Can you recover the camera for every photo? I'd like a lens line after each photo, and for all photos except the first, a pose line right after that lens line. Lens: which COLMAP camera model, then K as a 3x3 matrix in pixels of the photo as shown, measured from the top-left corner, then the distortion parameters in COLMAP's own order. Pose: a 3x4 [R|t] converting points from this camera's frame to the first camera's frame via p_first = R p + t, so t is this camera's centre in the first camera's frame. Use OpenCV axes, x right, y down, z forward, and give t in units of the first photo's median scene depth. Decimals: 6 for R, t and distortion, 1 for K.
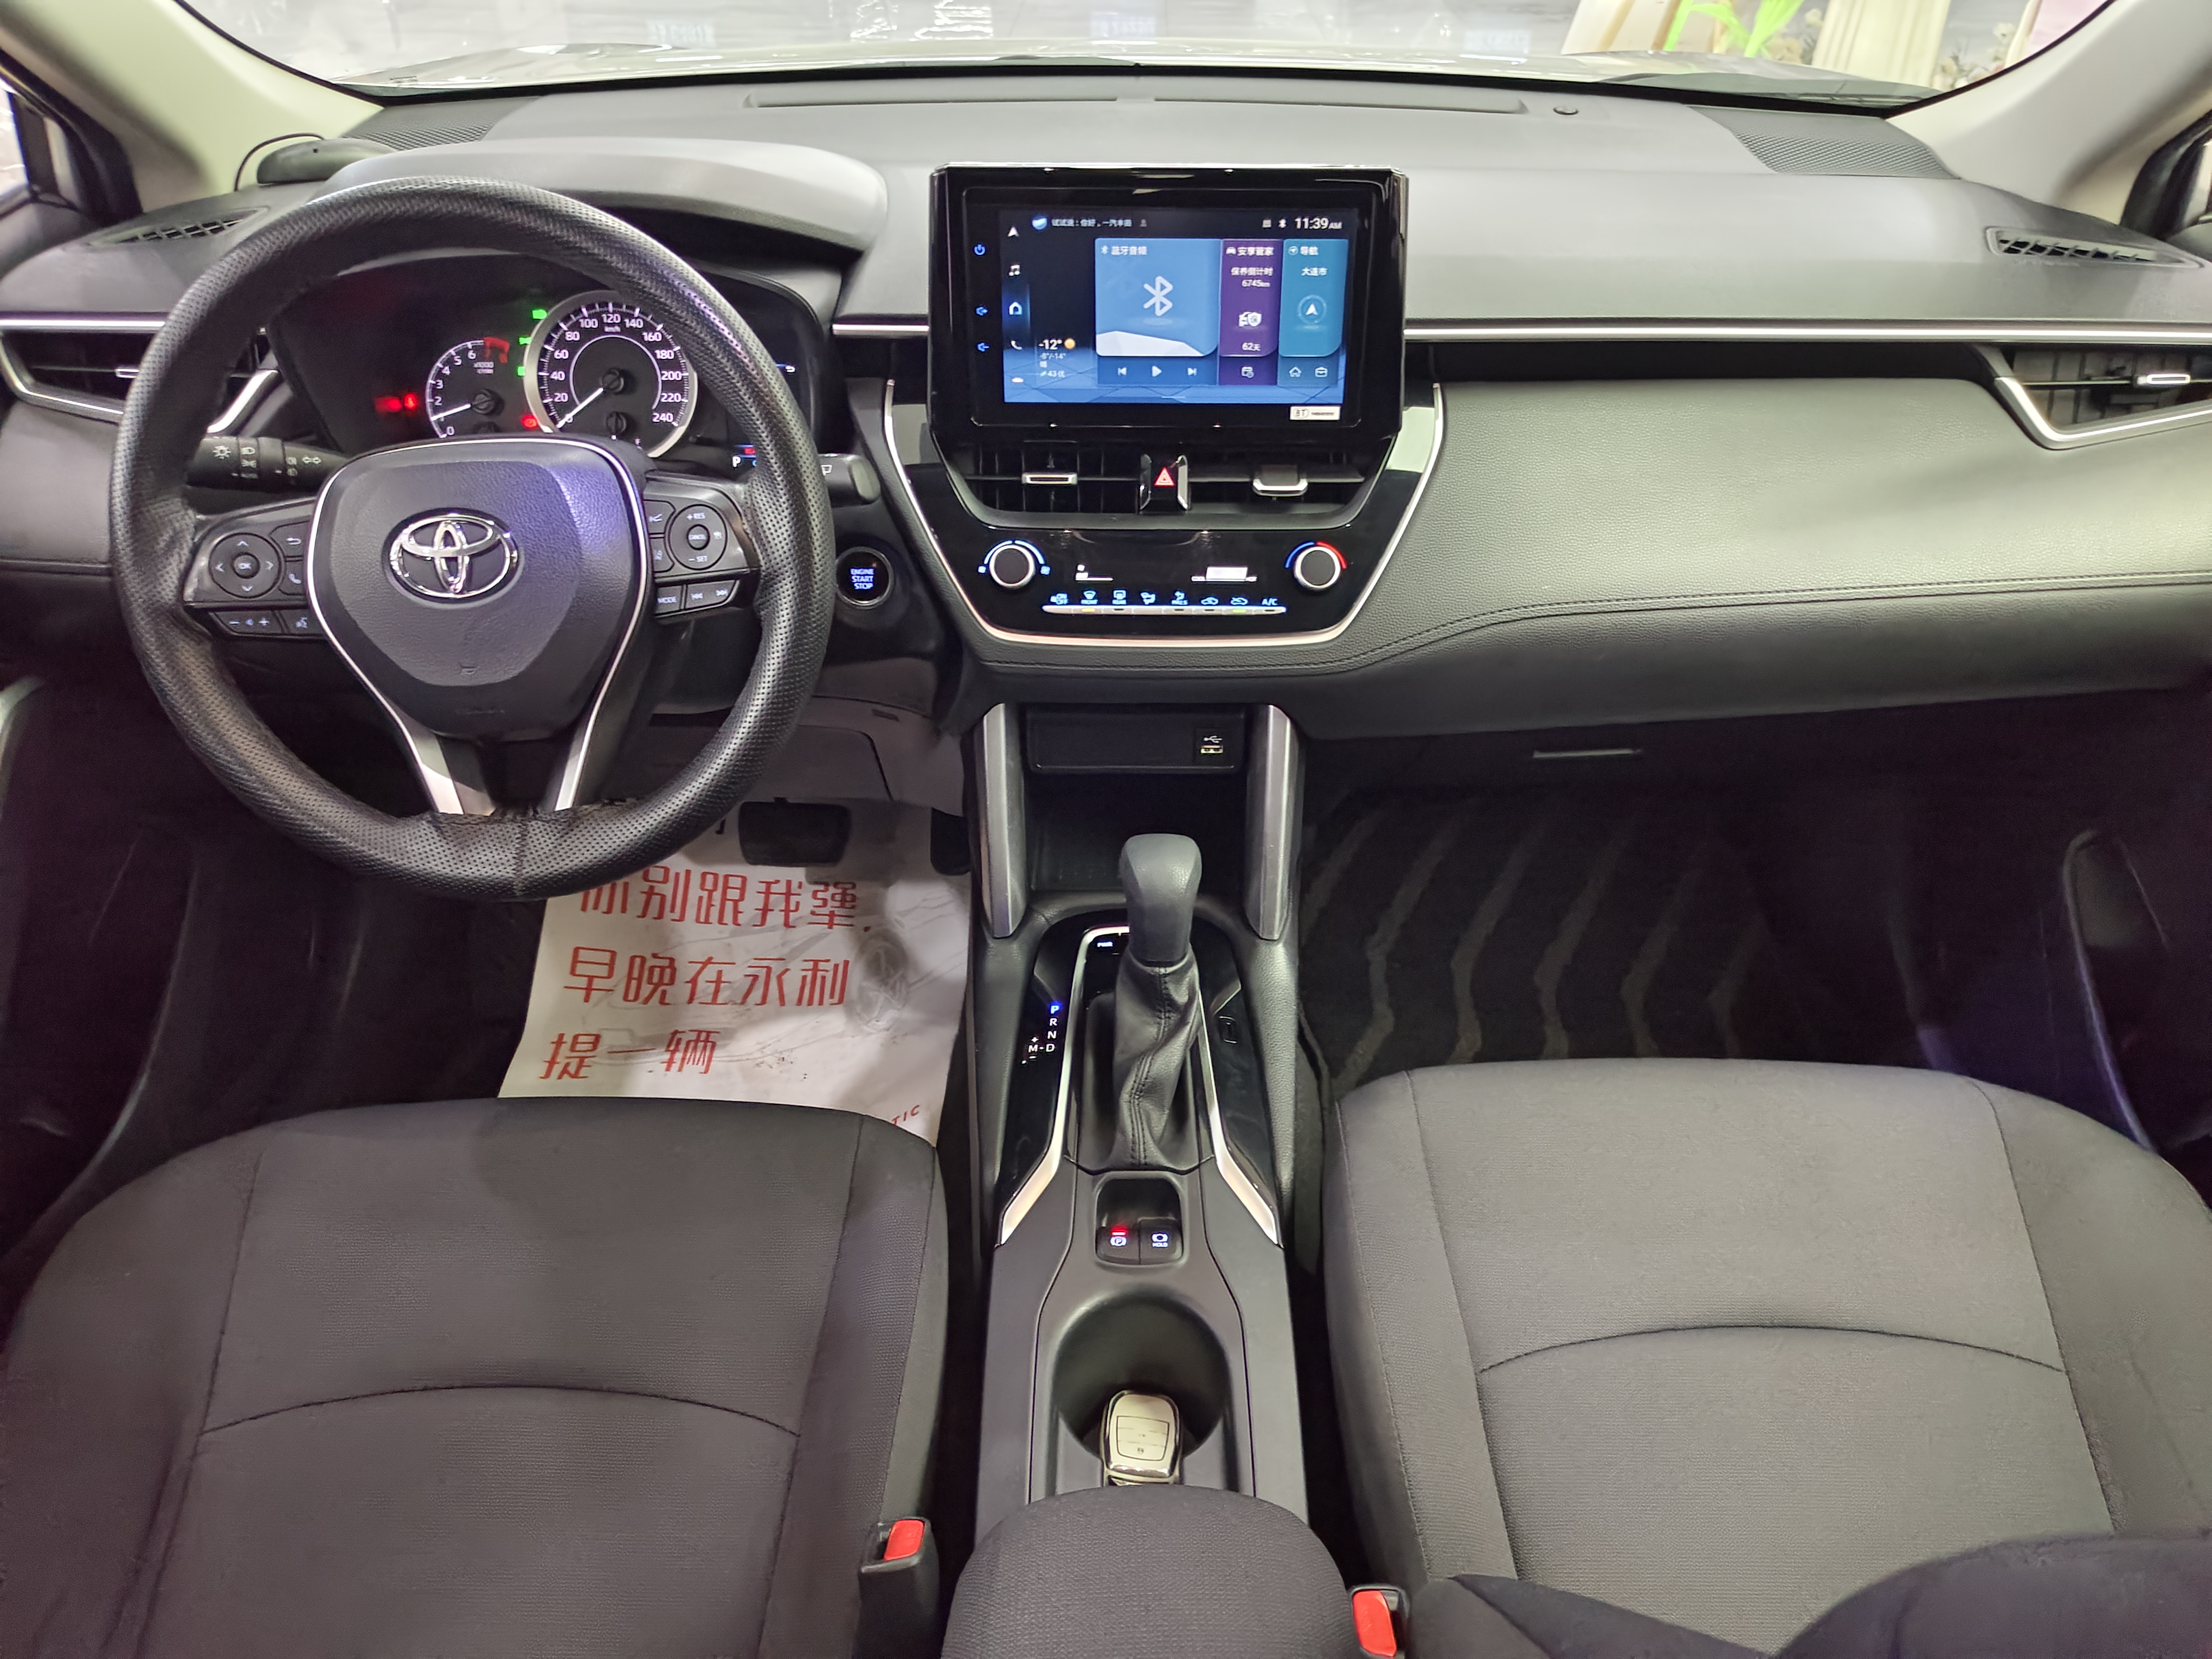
lens RADIAL K [[1529.5, 0, 1127.5], [0, 1529.5, 821.2], [0, 0, 1]] dist [0.043576, -0.046206]
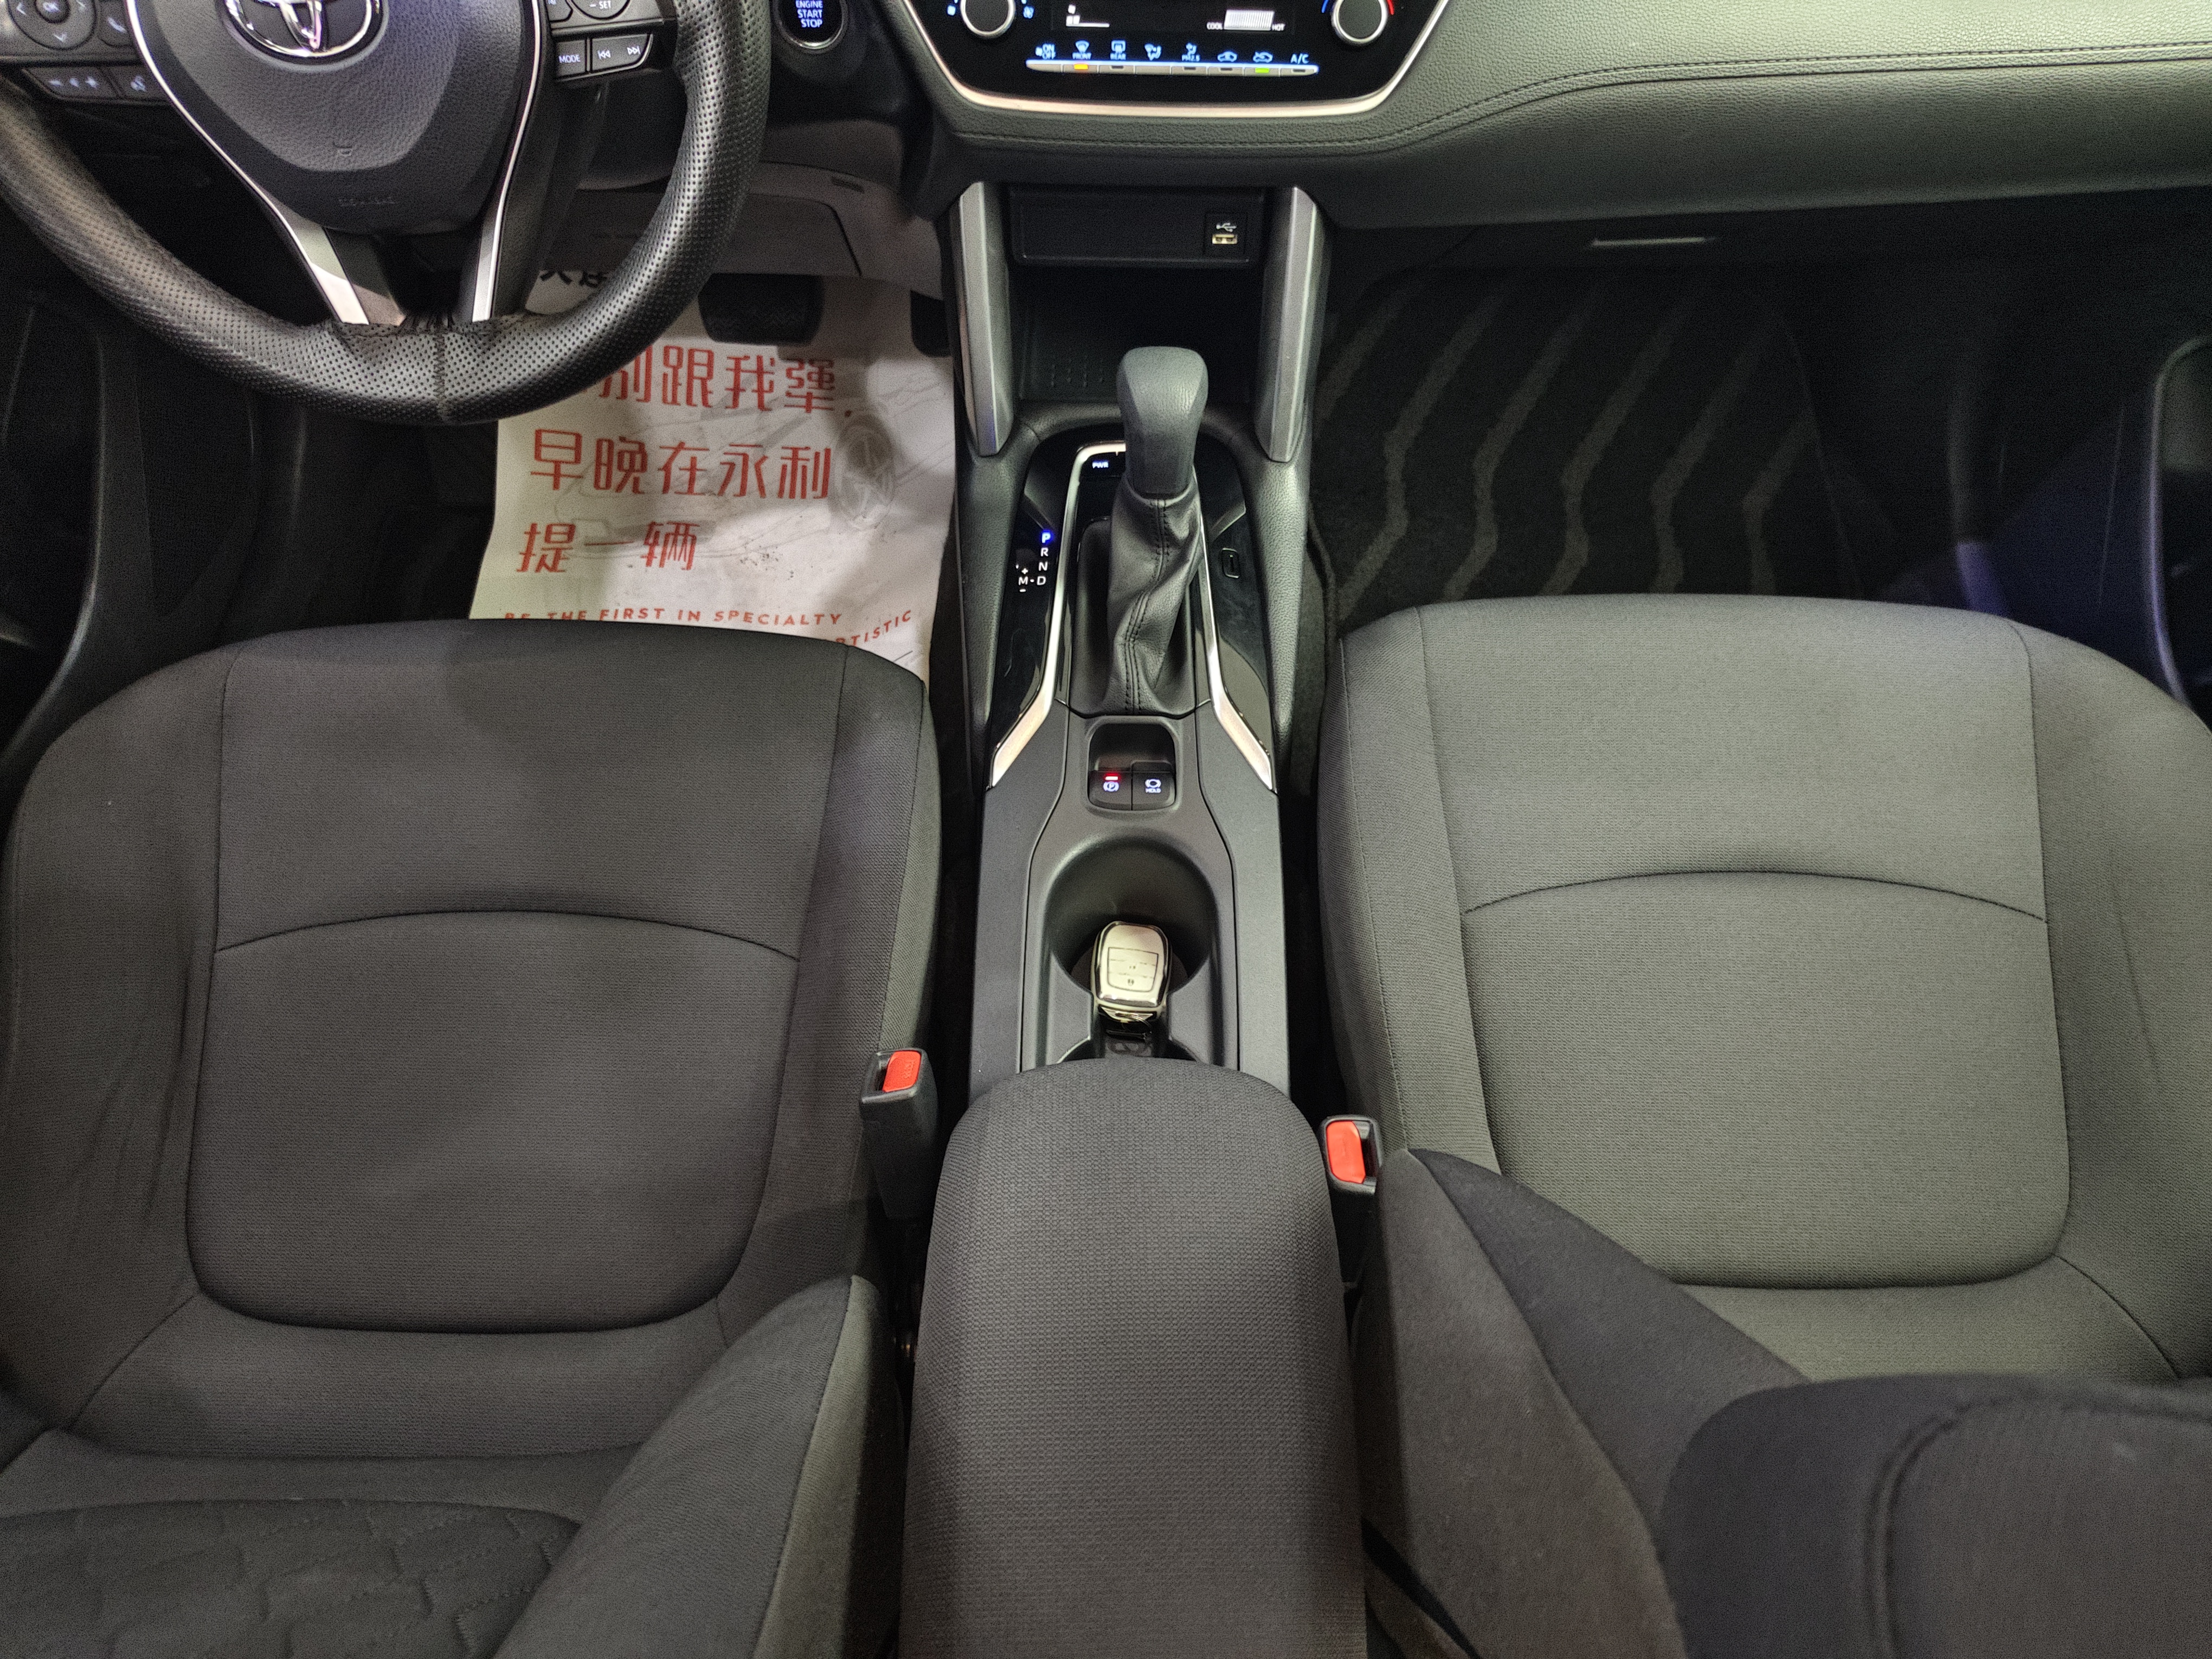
lens RADIAL K [[1529.5, 0, 1127.5], [0, 1529.5, 821.2], [0, 0, 1]] dist [0.043576, -0.046206]
pose [[0.999915, 0.012945, -0.001261, 0.006124], [-0.011646, 0.934283, 0.356342, -0.053590], [0.005791, -0.356297, 0.934355, 0.071009]]
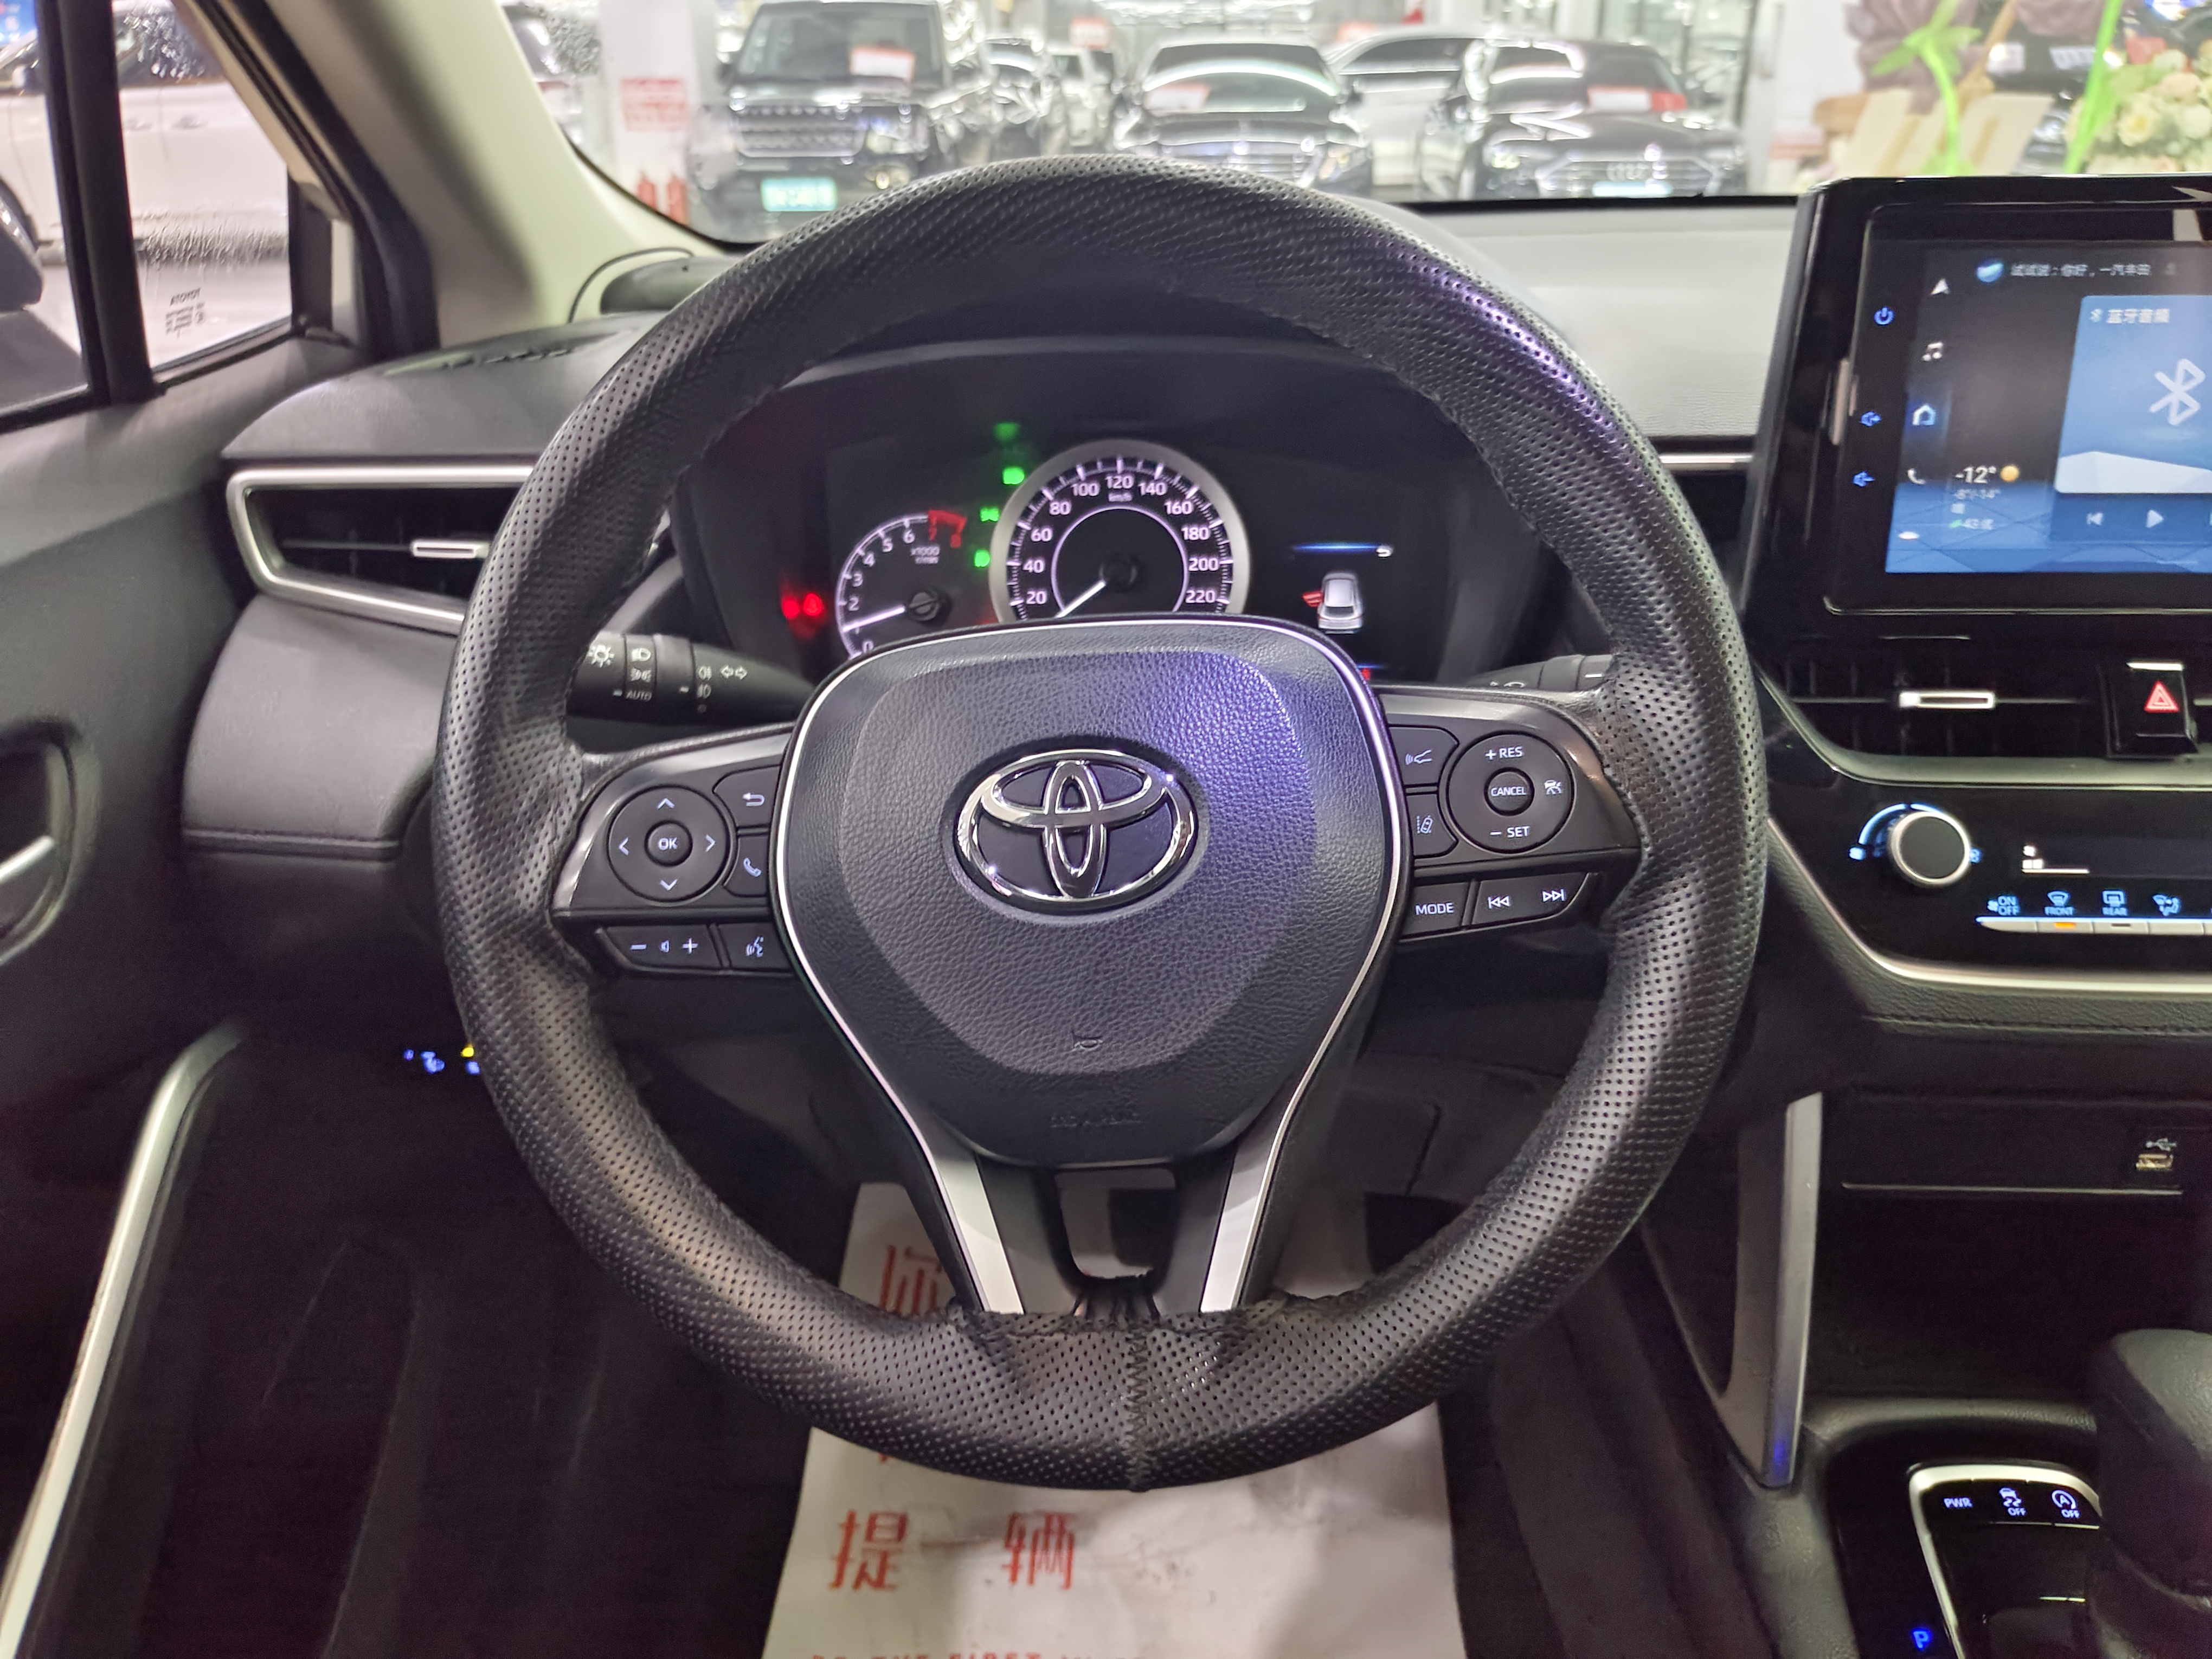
lens RADIAL K [[1551.7, 0, 1106.0], [0, 1551.7, 829.5], [0, 0, 1]] dist [0.024555, -0.047126]
pose [[0.998143, 0.003288, -0.060818, -0.338434], [-0.014164, 0.983697, -0.179275, -0.065588], [0.059237, 0.179803, 0.981917, 0.415399]]
